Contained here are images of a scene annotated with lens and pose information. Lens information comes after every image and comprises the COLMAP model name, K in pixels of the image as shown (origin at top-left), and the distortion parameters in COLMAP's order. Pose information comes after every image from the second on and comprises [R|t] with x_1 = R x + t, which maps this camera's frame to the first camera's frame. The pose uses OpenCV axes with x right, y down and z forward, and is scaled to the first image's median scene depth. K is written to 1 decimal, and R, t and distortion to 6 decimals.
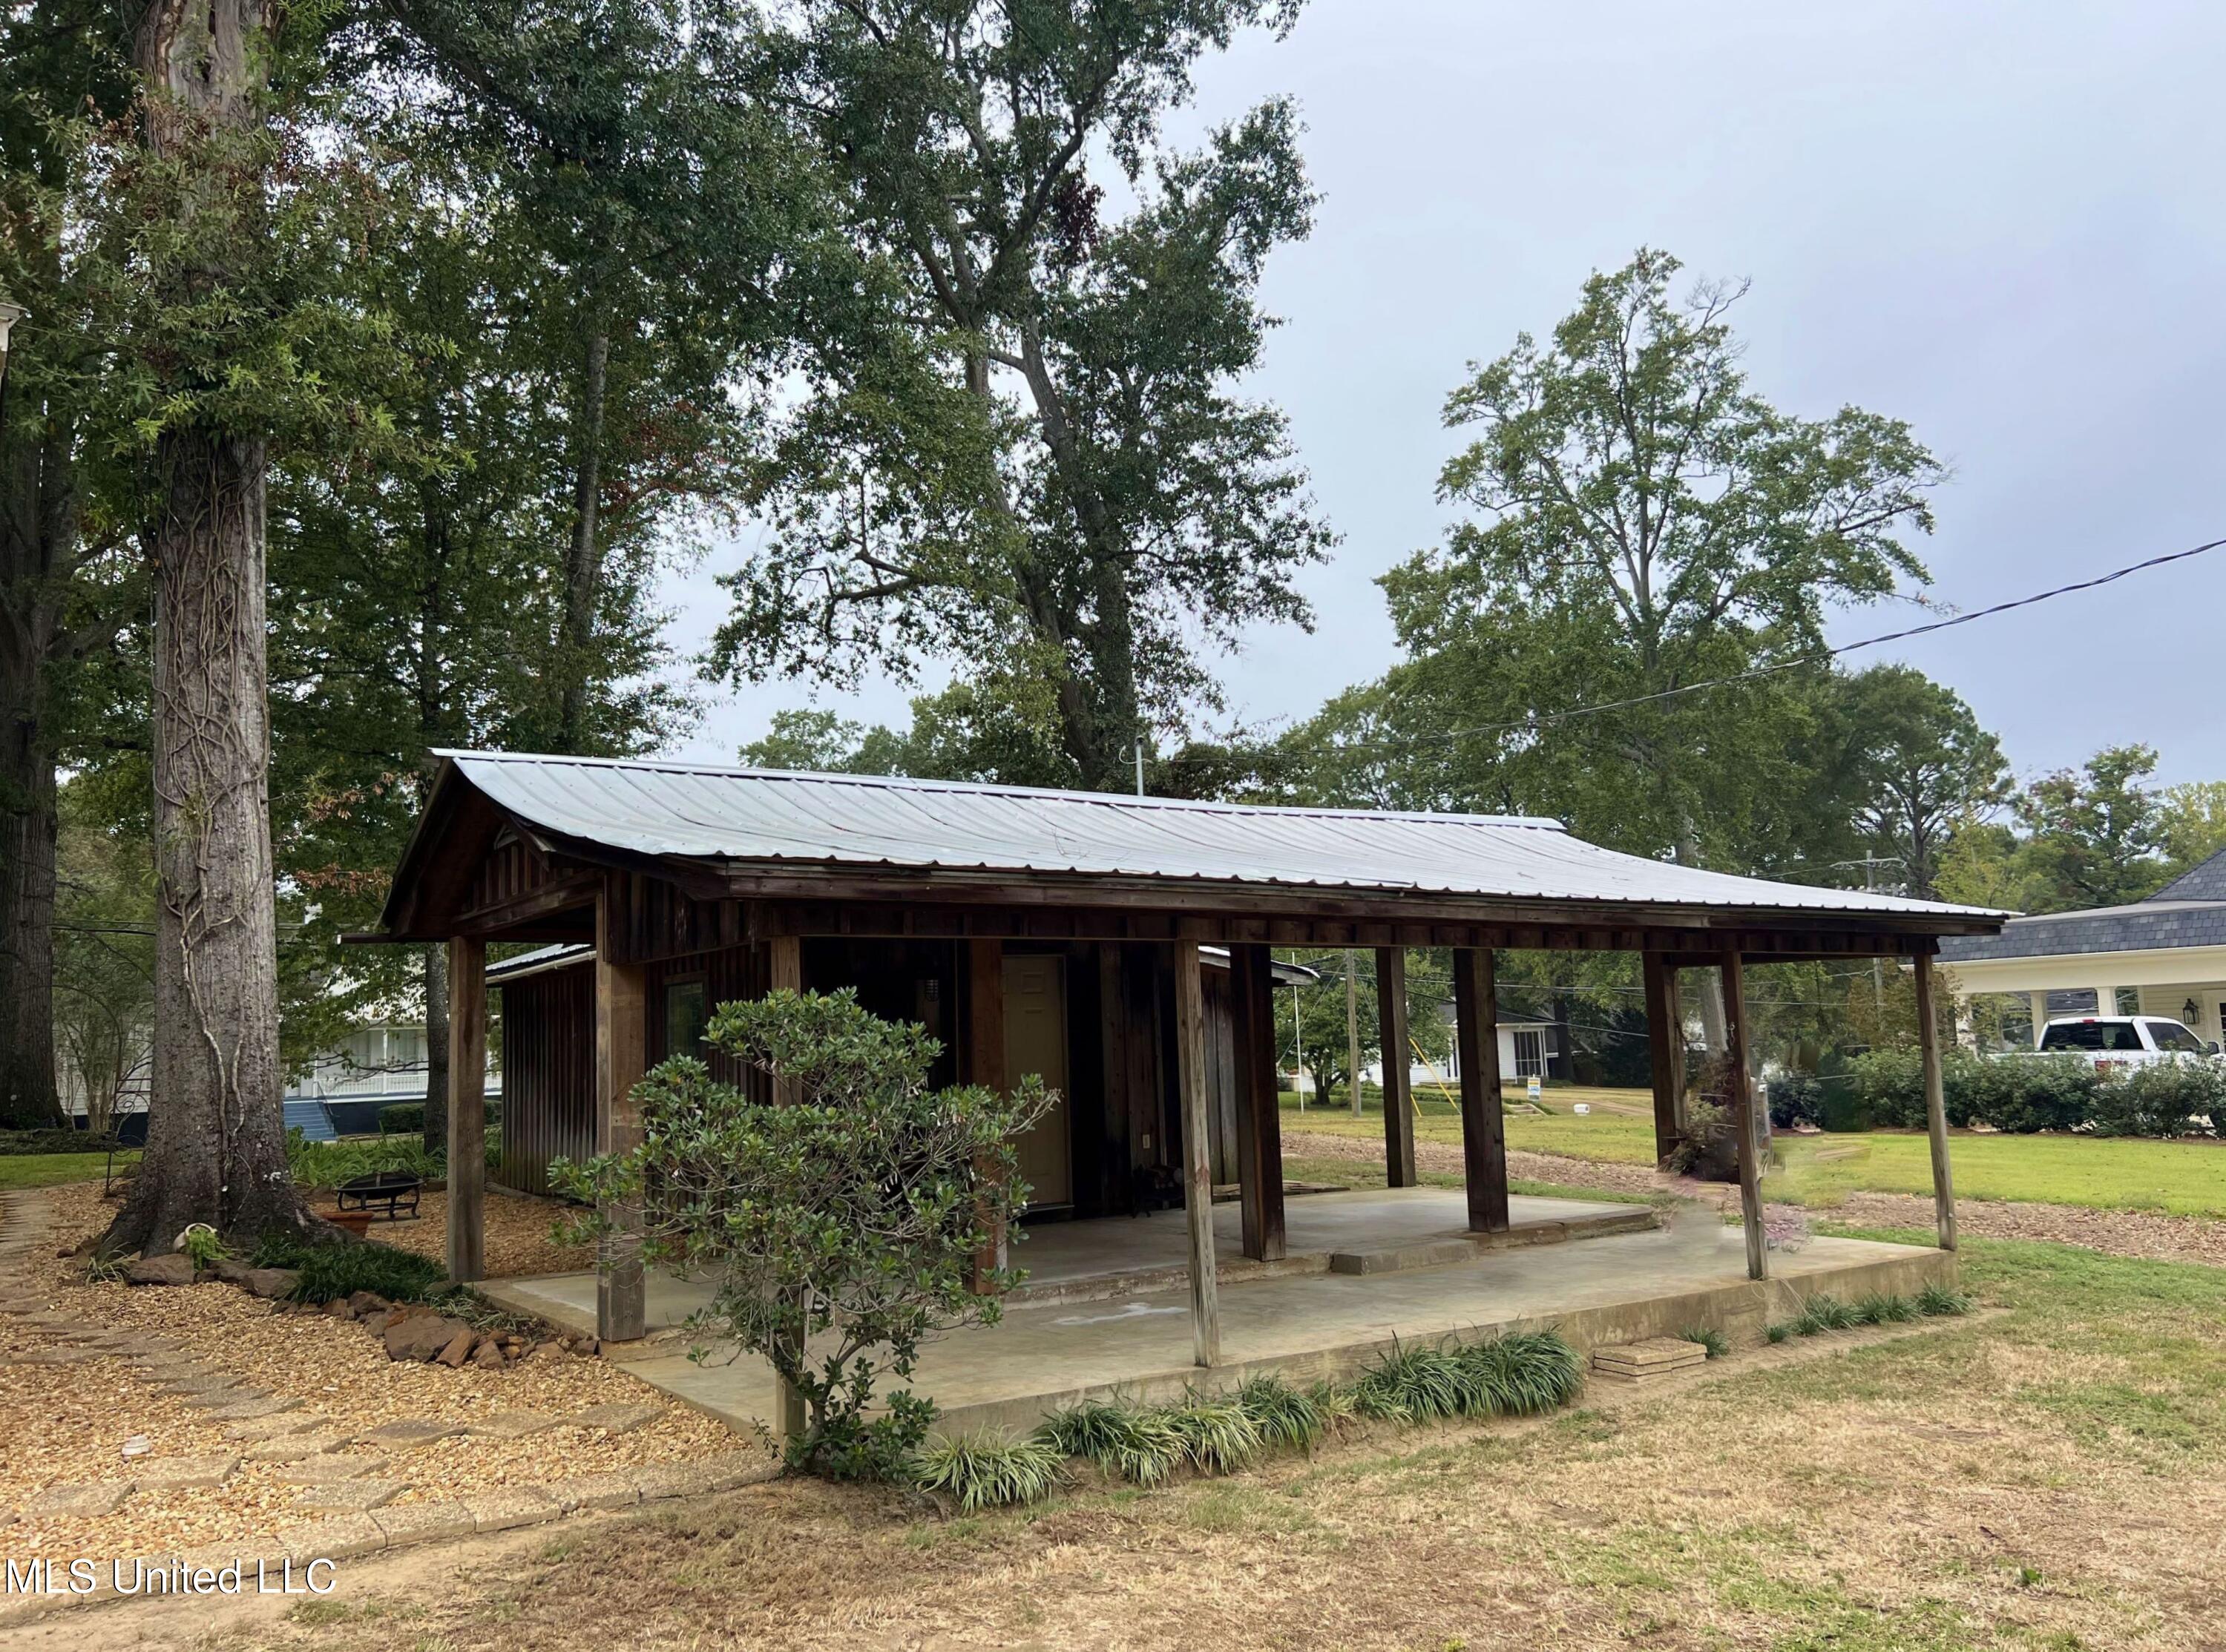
lens RADIAL K [[1703.7, 0, 1094.3], [0, 1703.7, 837.9], [0, 0, 1]] dist [0.040845, -0.034163]
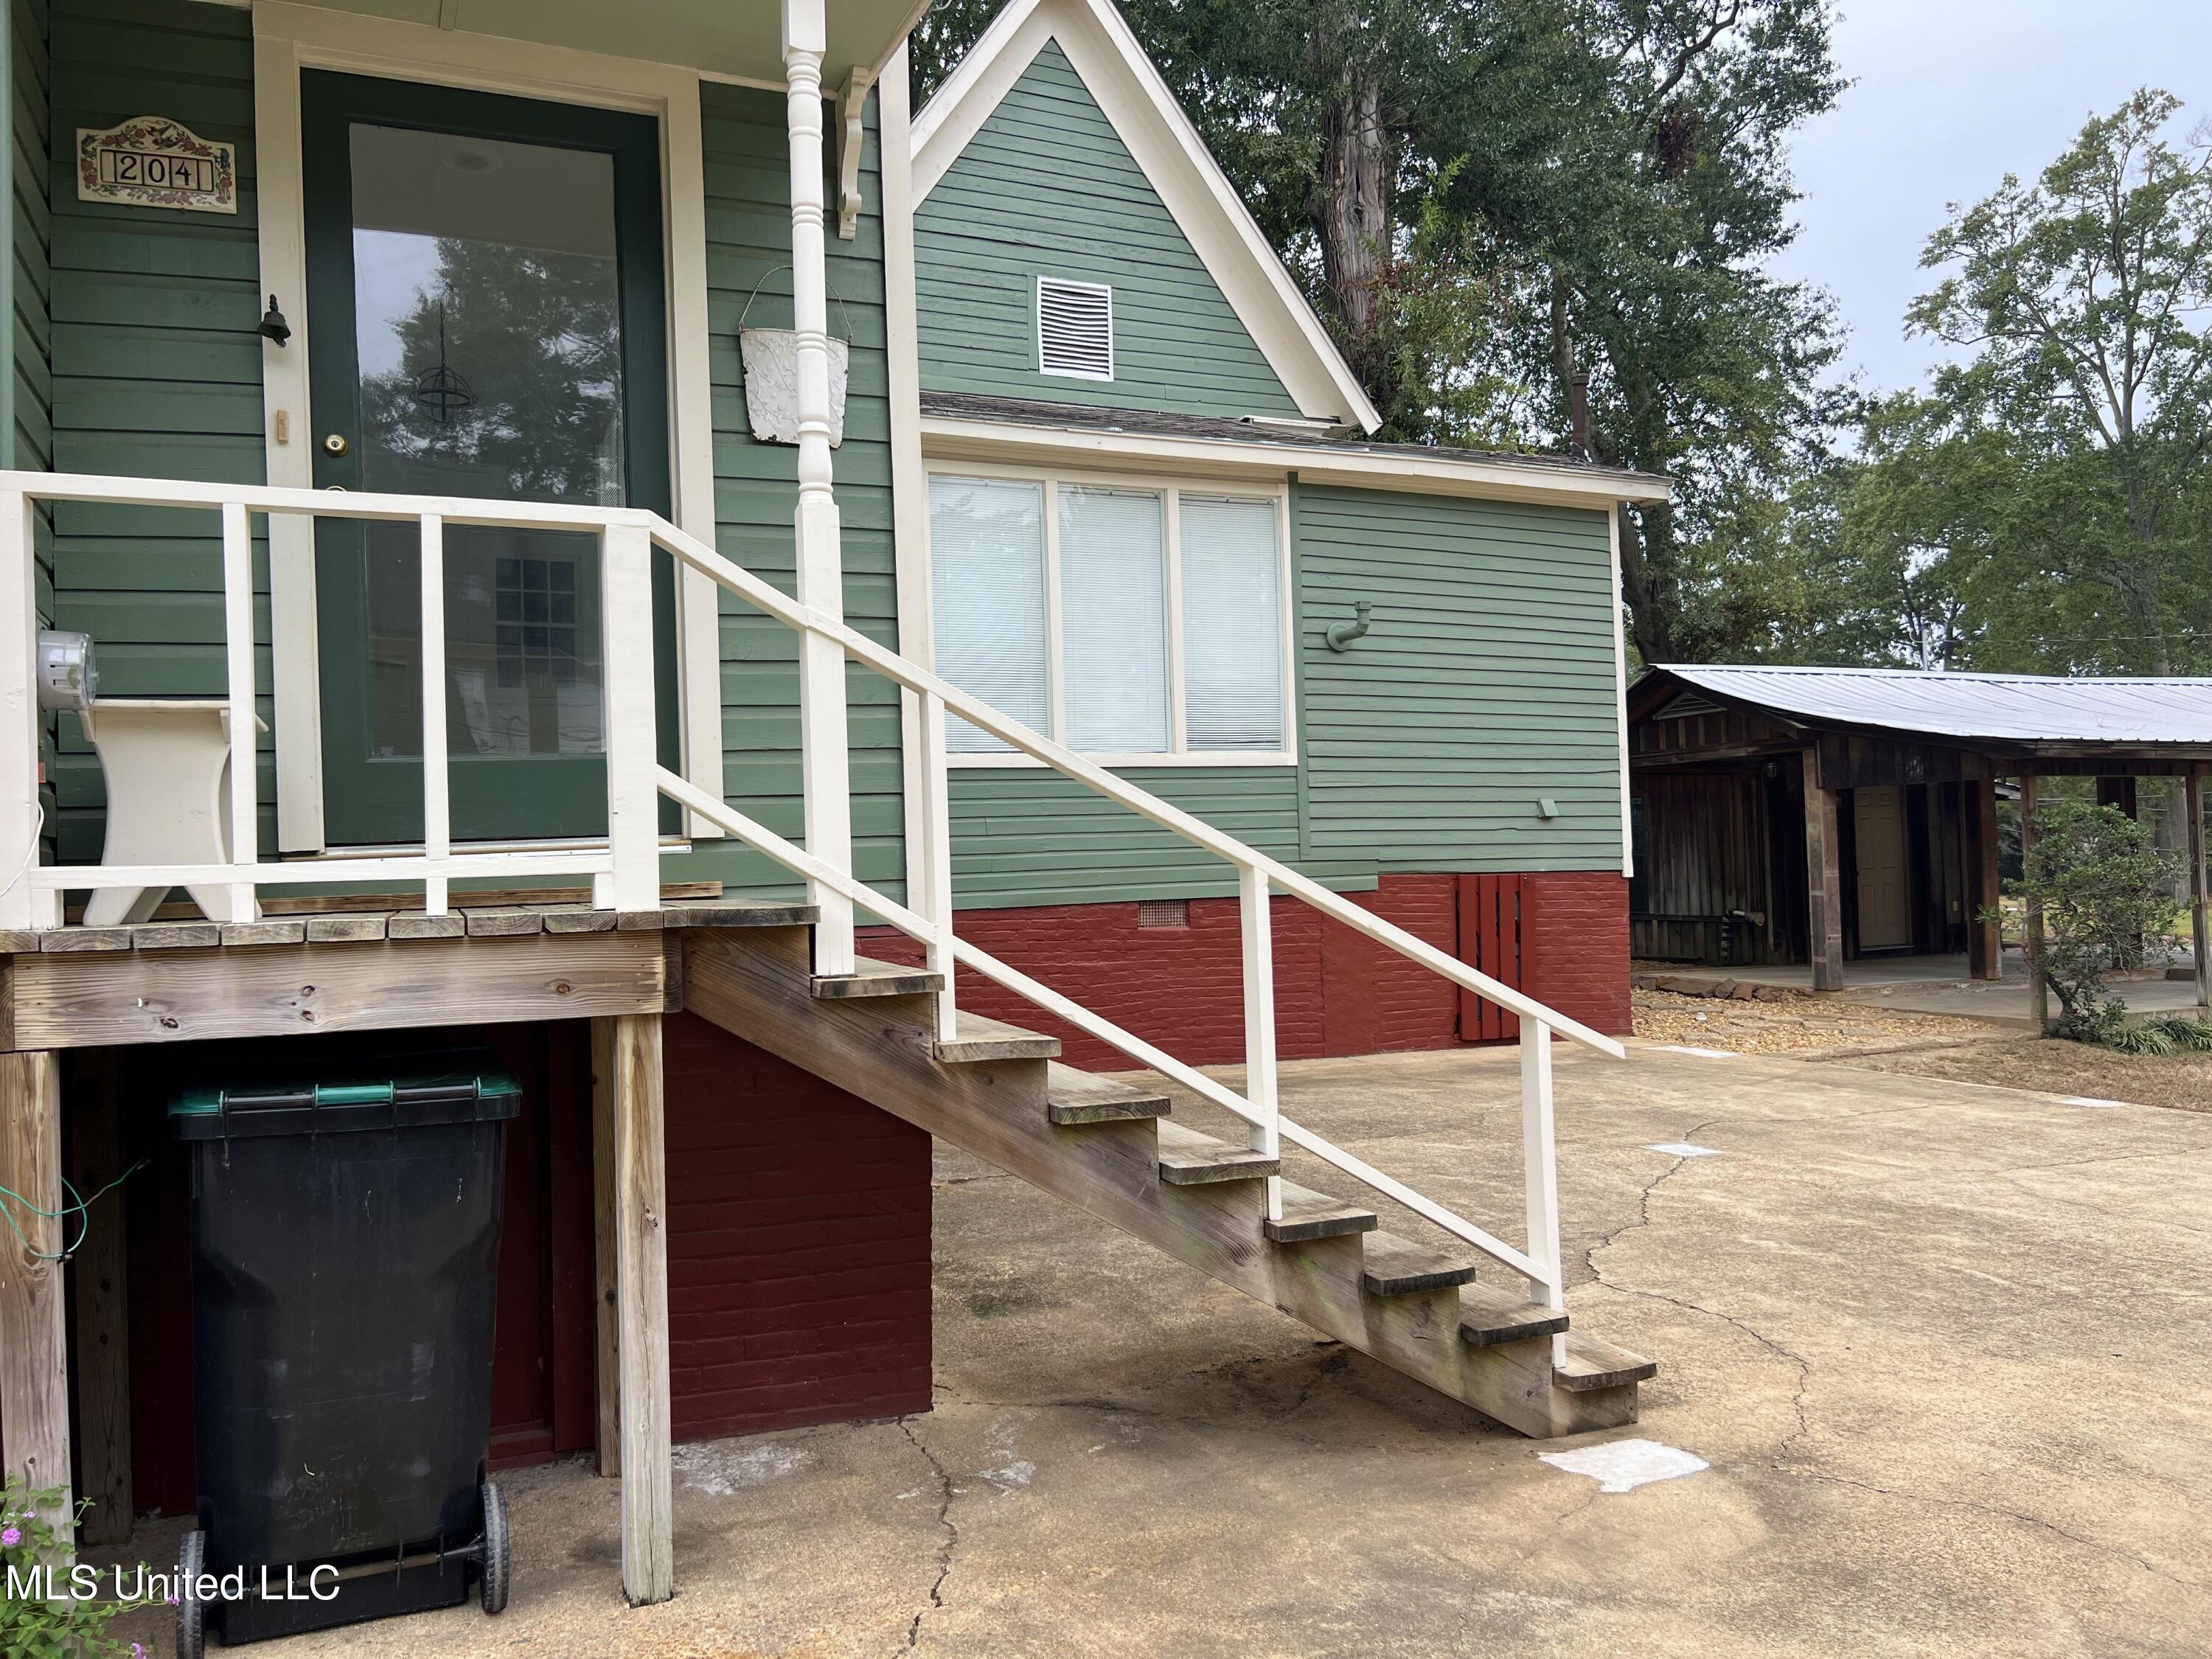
lens RADIAL K [[1693.2, 0, 1135.0], [0, 1693.2, 794.6], [0, 0, 1]] dist [0.040845, -0.034163]
pose [[0.987774, 0.001356, -0.155885, -0.136271], [0.011903, 0.996387, 0.084090, -0.015280], [0.155436, -0.084918, 0.984189, -0.169935]]
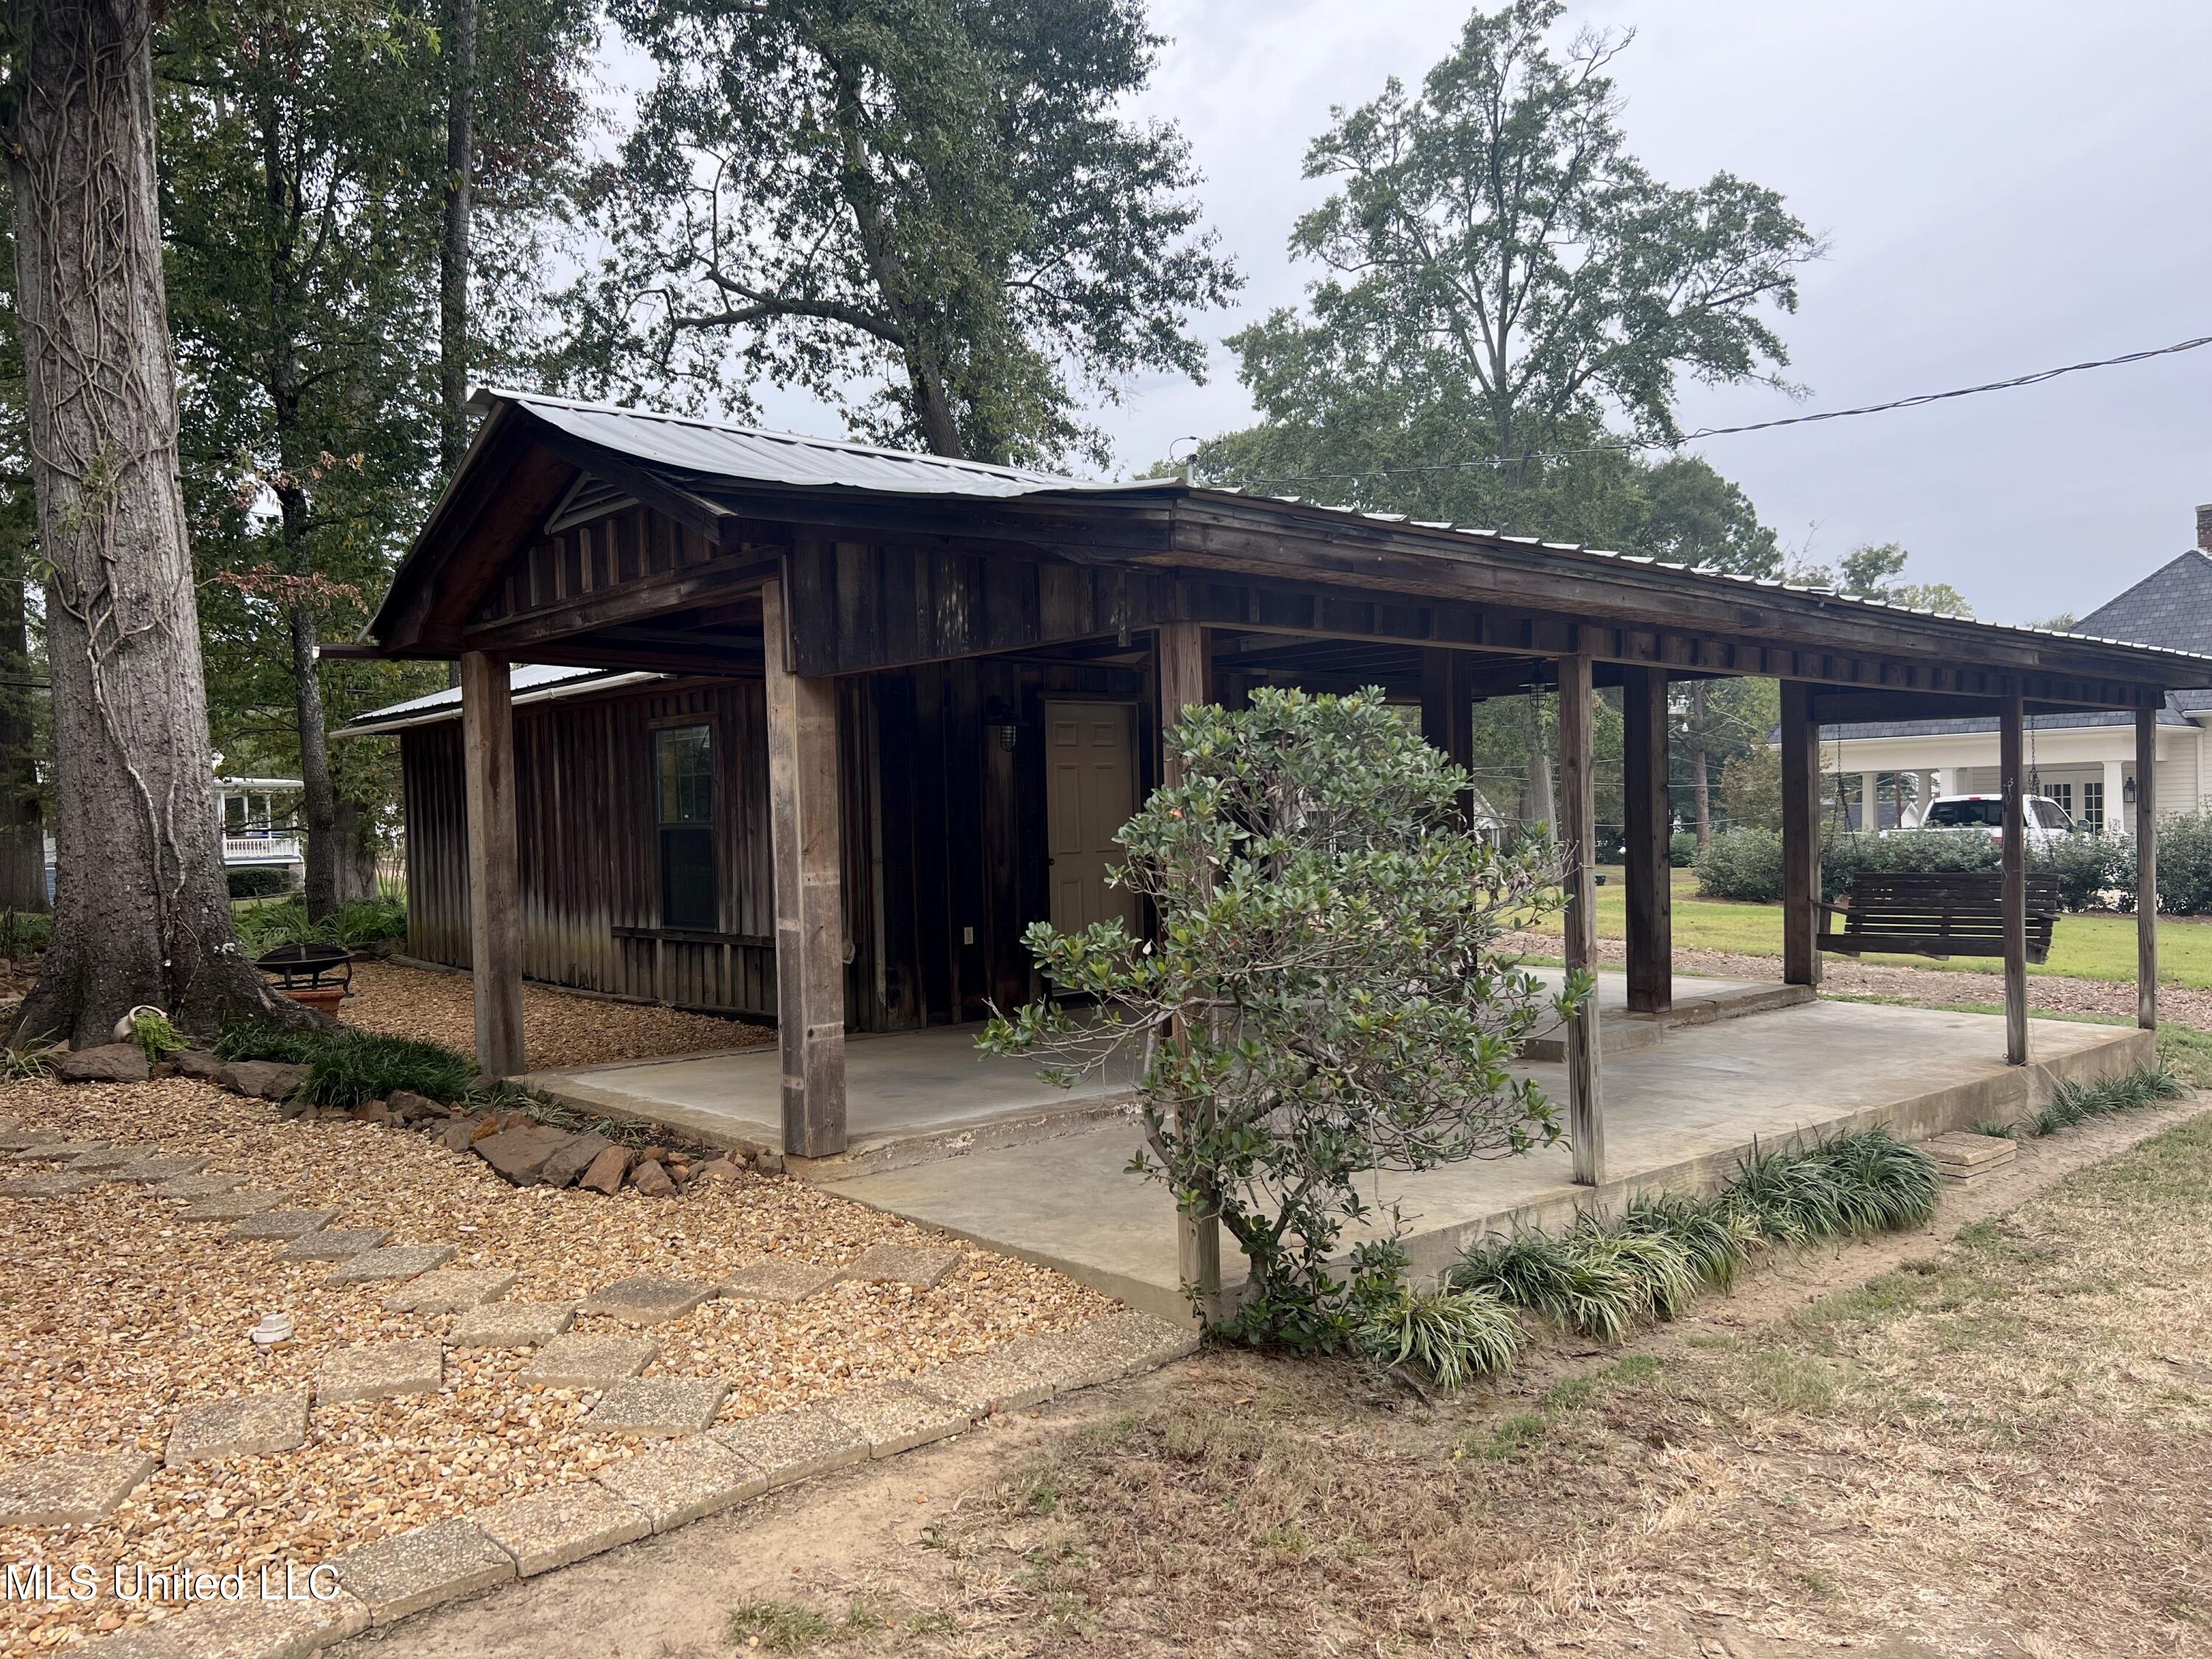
lens RADIAL K [[1693.2, 0, 1071.0], [0, 1693.2, 832.9], [0, 0, 1]] dist [0.040845, -0.034163]
pose [[0.992395, 0.008981, 0.122766, -0.047569], [-0.024363, 0.991936, 0.124379, 0.008876], [-0.120659, -0.126424, 0.984611, 0.045188]]
